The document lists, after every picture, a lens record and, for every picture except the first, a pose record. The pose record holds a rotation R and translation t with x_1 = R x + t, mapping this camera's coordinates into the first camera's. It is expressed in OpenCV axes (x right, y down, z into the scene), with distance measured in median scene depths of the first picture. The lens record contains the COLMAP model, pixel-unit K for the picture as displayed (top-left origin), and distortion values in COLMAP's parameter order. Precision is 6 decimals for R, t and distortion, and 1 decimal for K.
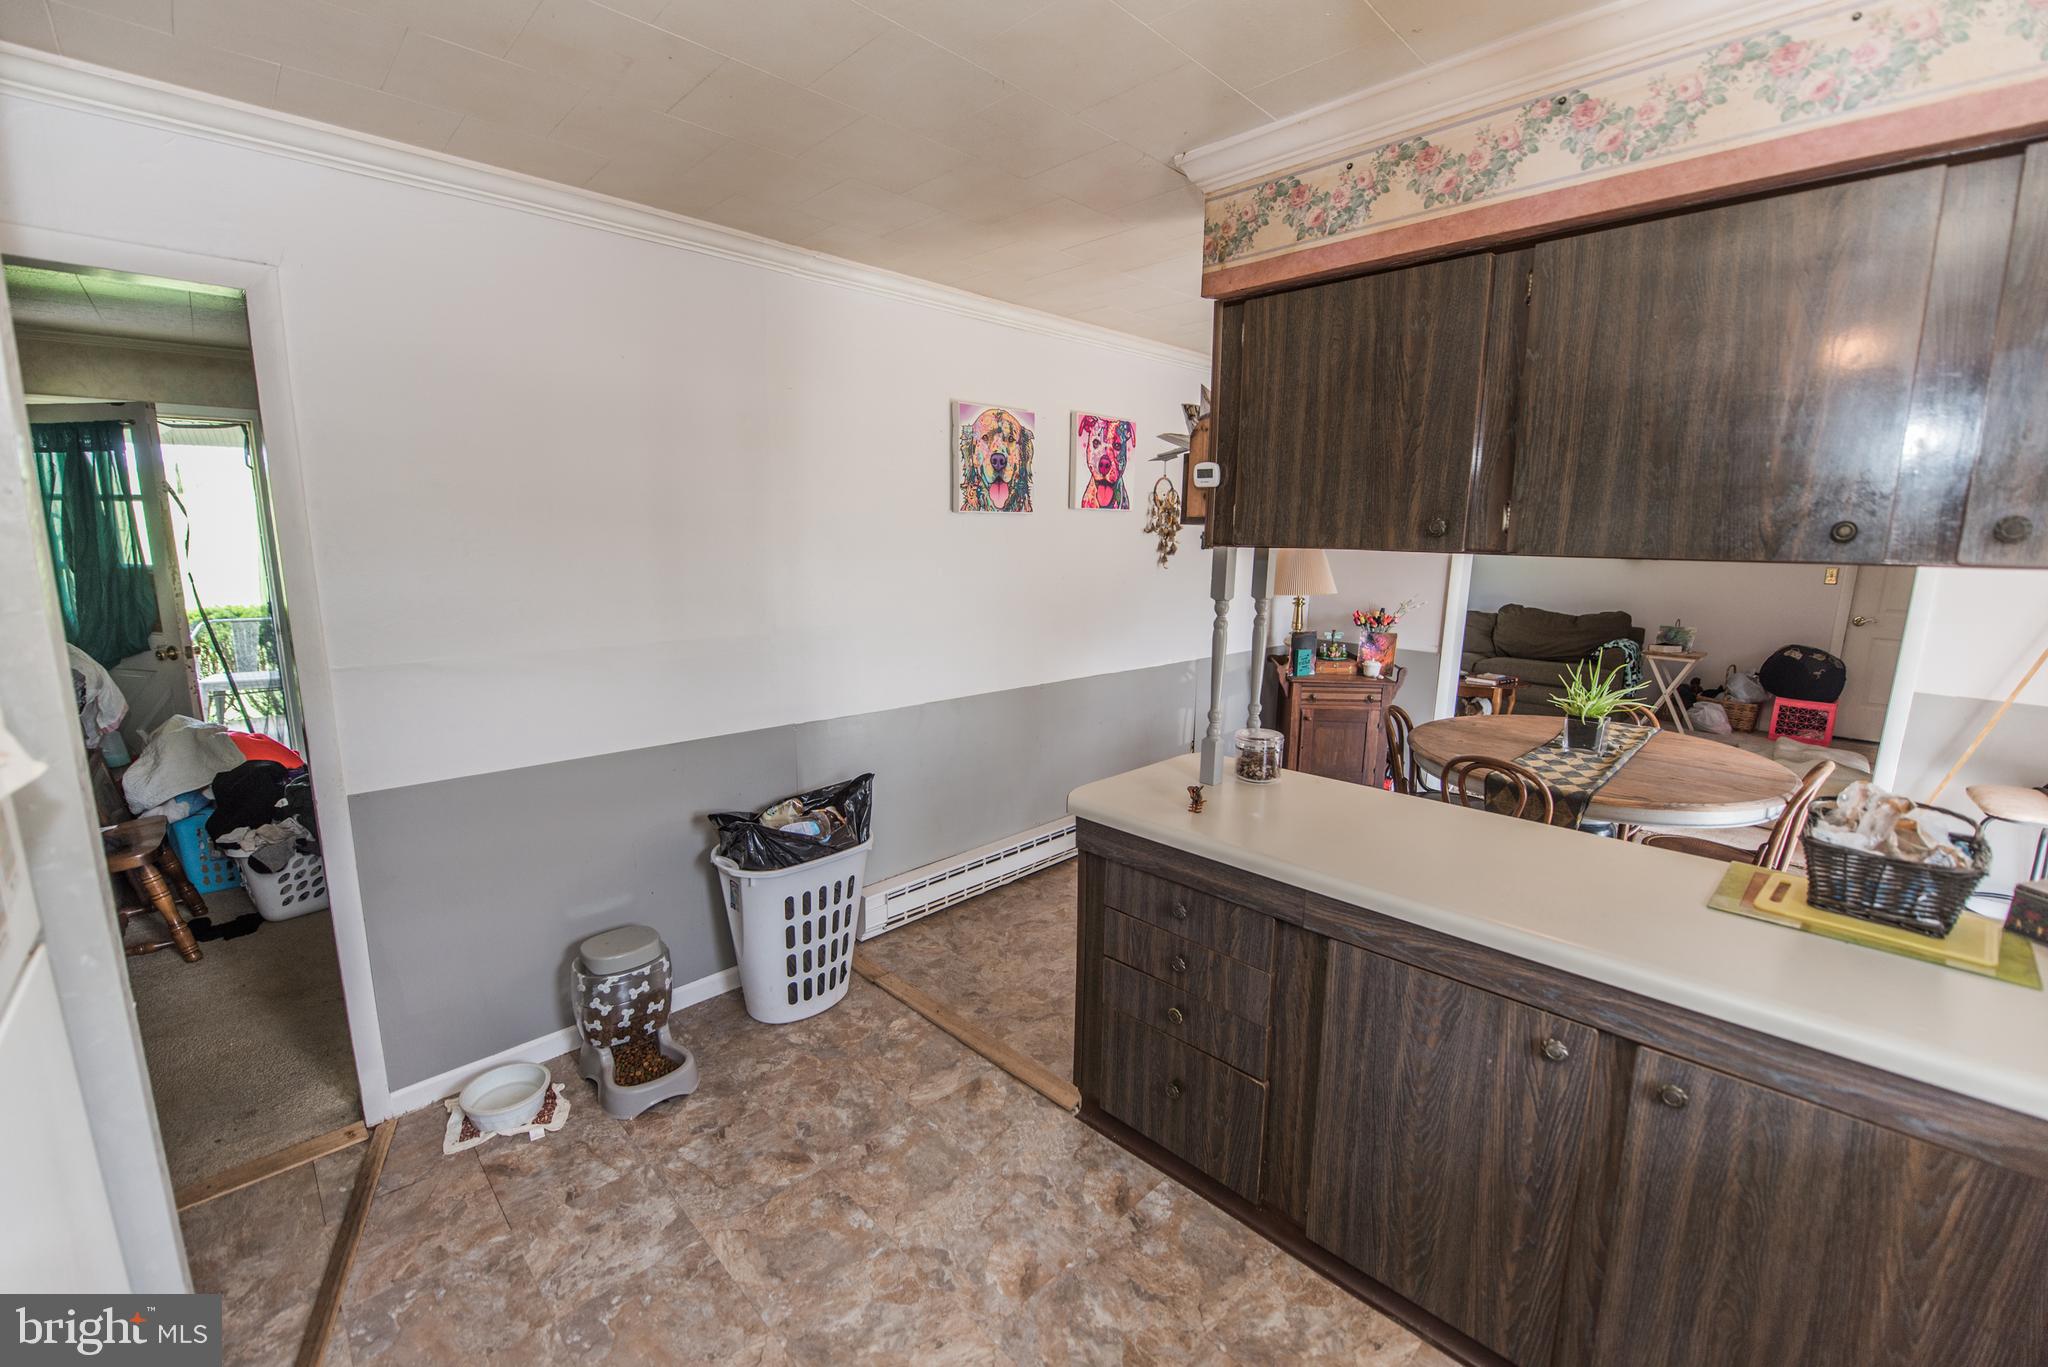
lens RADIAL K [[835.0, 0, 1027.3], [0, 835.0, 677.8], [0, 0, 1]] dist [-0.015042, -0.001757]
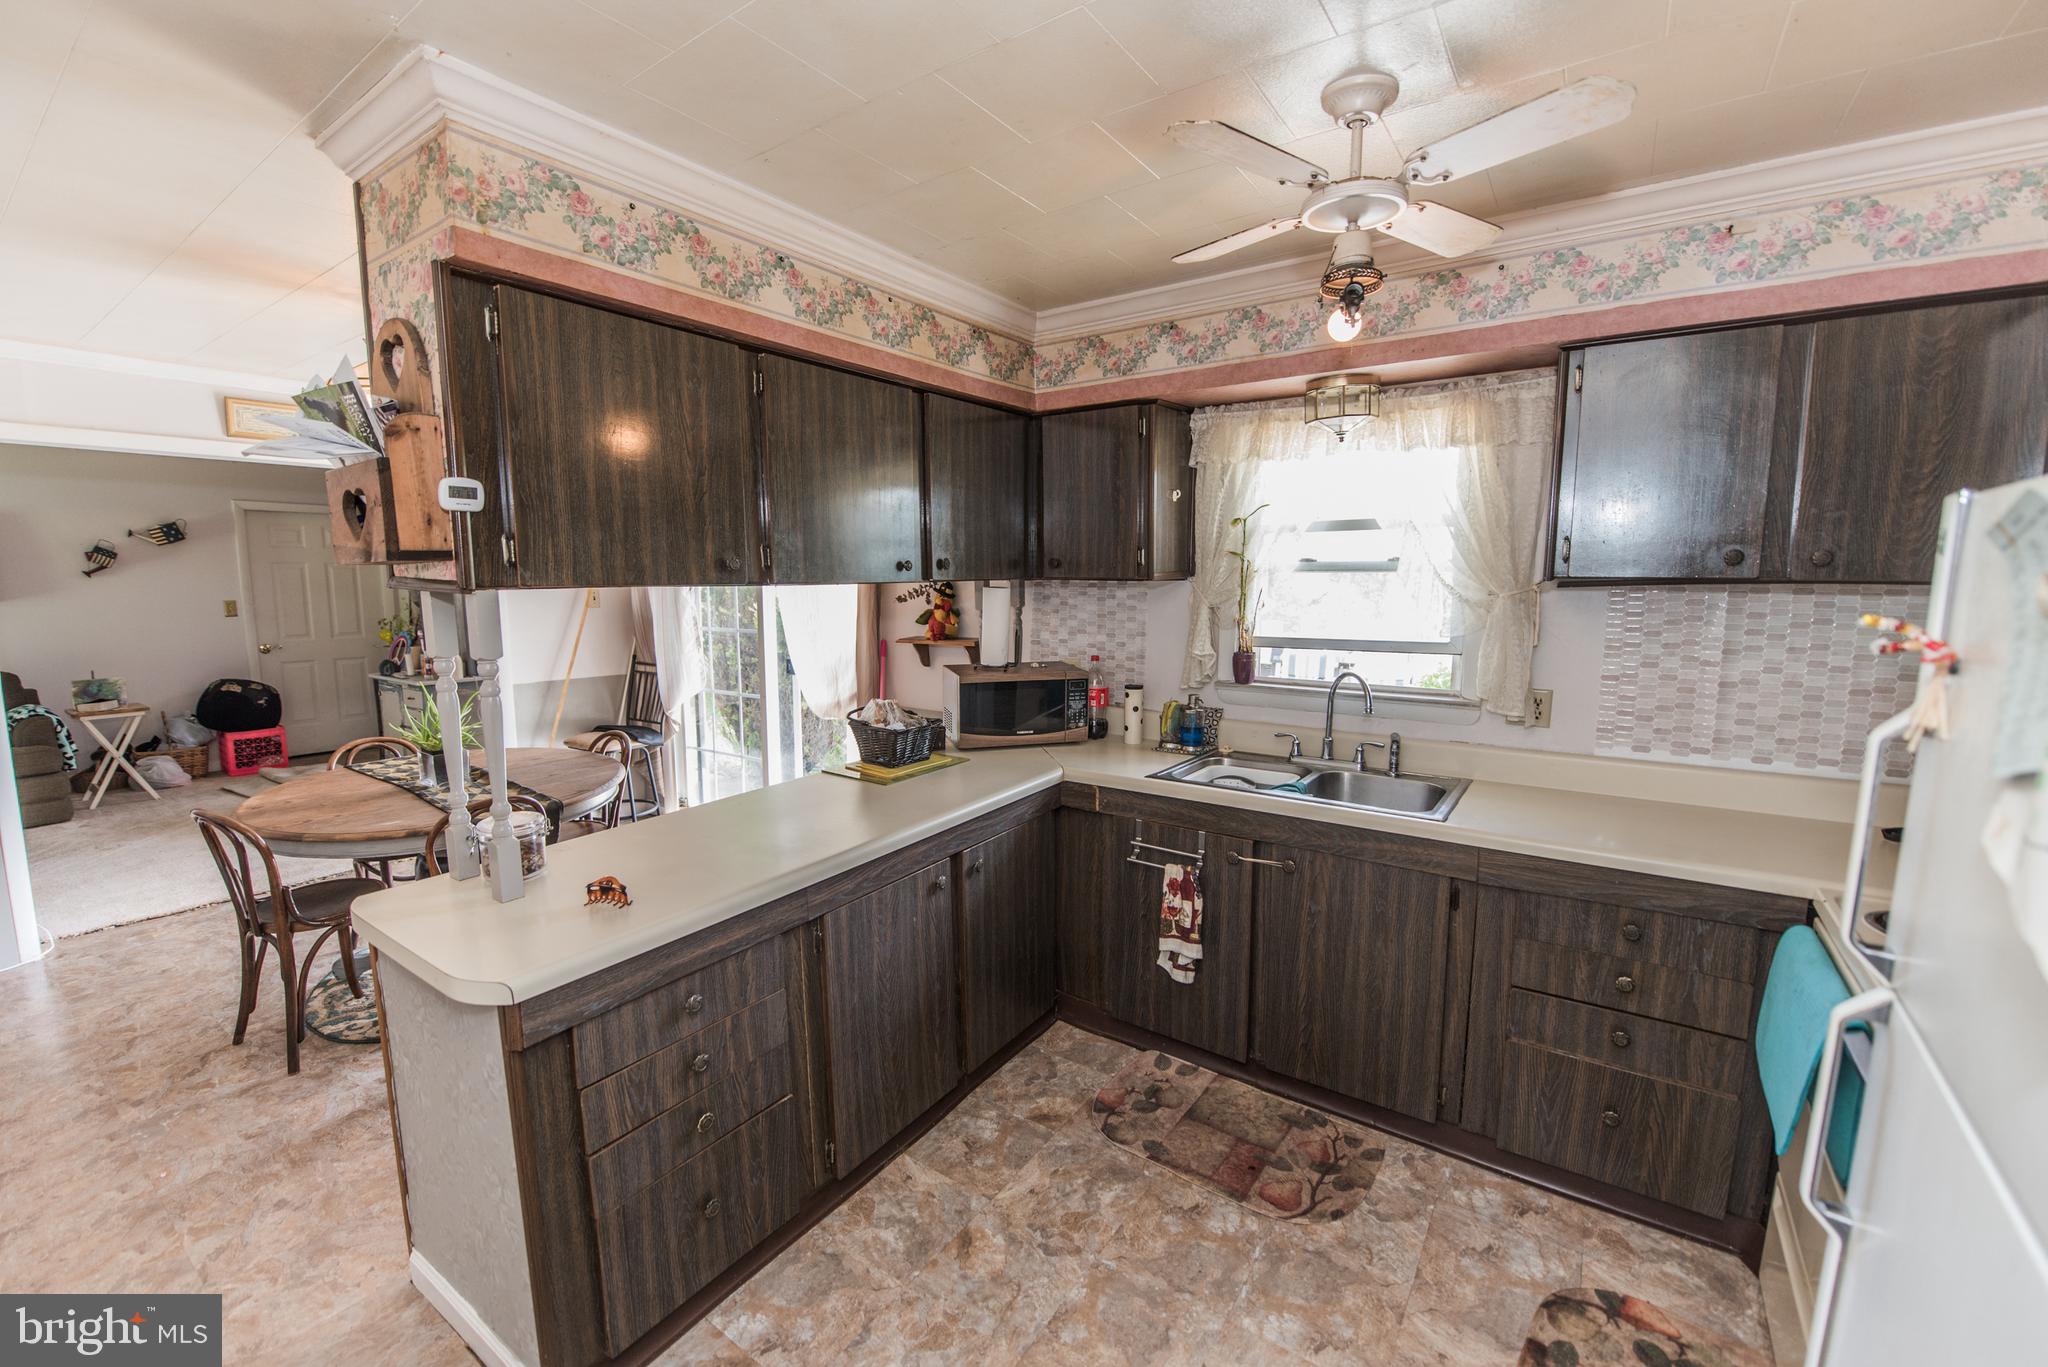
lens RADIAL K [[835.0, 0, 1018.6], [0, 835.0, 678.9], [0, 0, 1]] dist [-0.015042, -0.001757]
pose [[-0.177775, -0.135332, 0.974721, -0.638020], [0.171438, 0.971093, 0.166096, -0.127459], [-0.969023, 0.196632, -0.149435, 0.692684]]
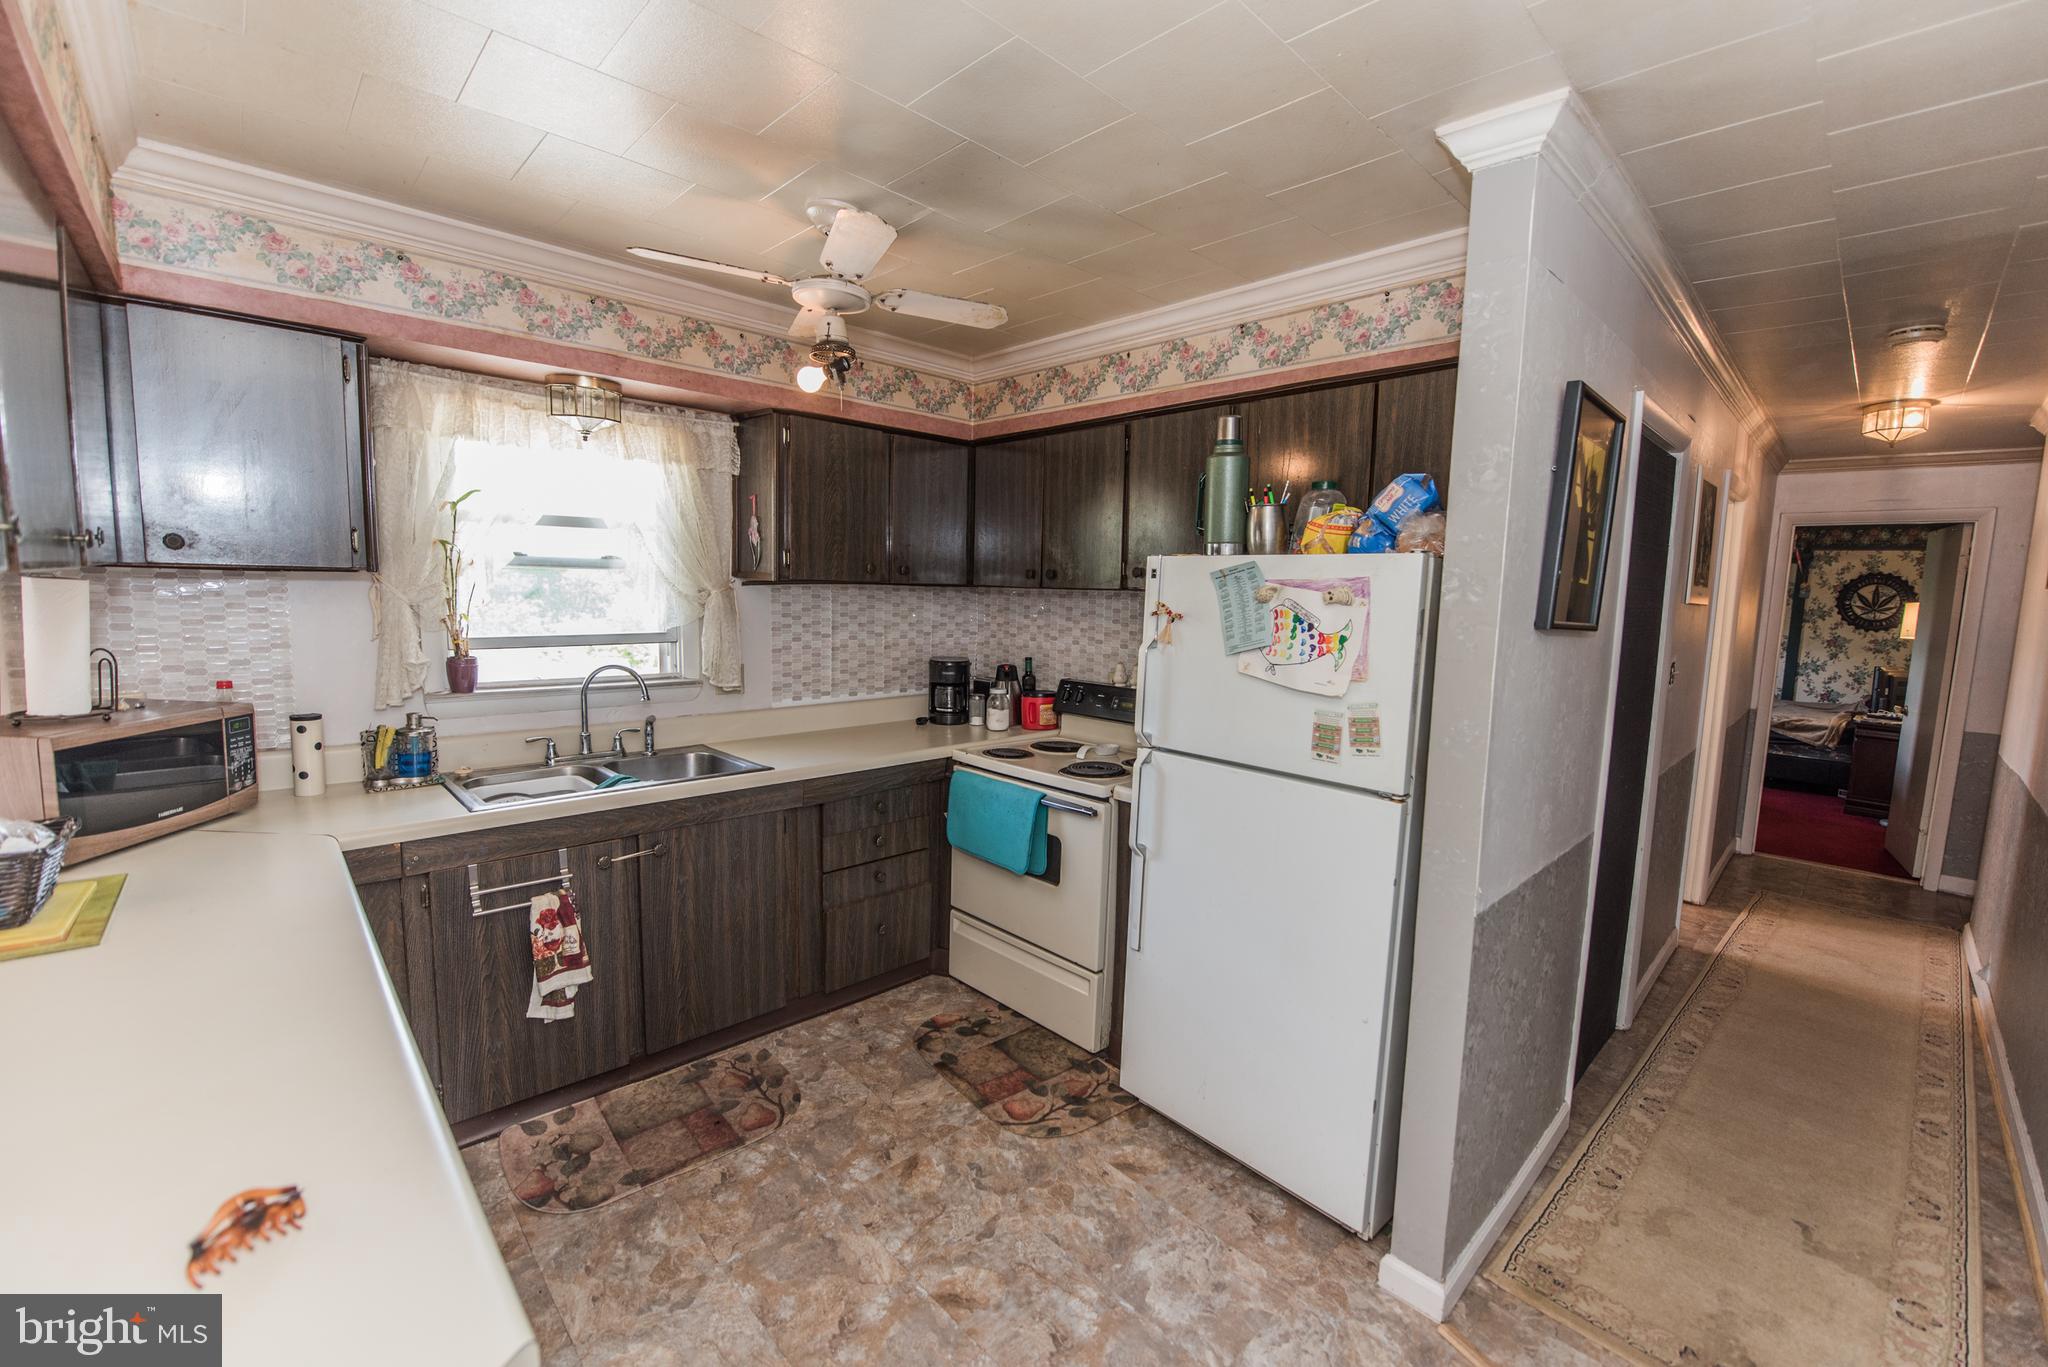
lens RADIAL K [[835.0, 0, 1023.4], [0, 835.0, 678.1], [0, 0, 1]] dist [-0.015042, -0.001757]
pose [[-0.998962, -0.043395, 0.013840, -0.175783], [-0.037739, 0.958682, 0.281966, -0.215738], [-0.025504, 0.281151, -0.959325, 1.254844]]
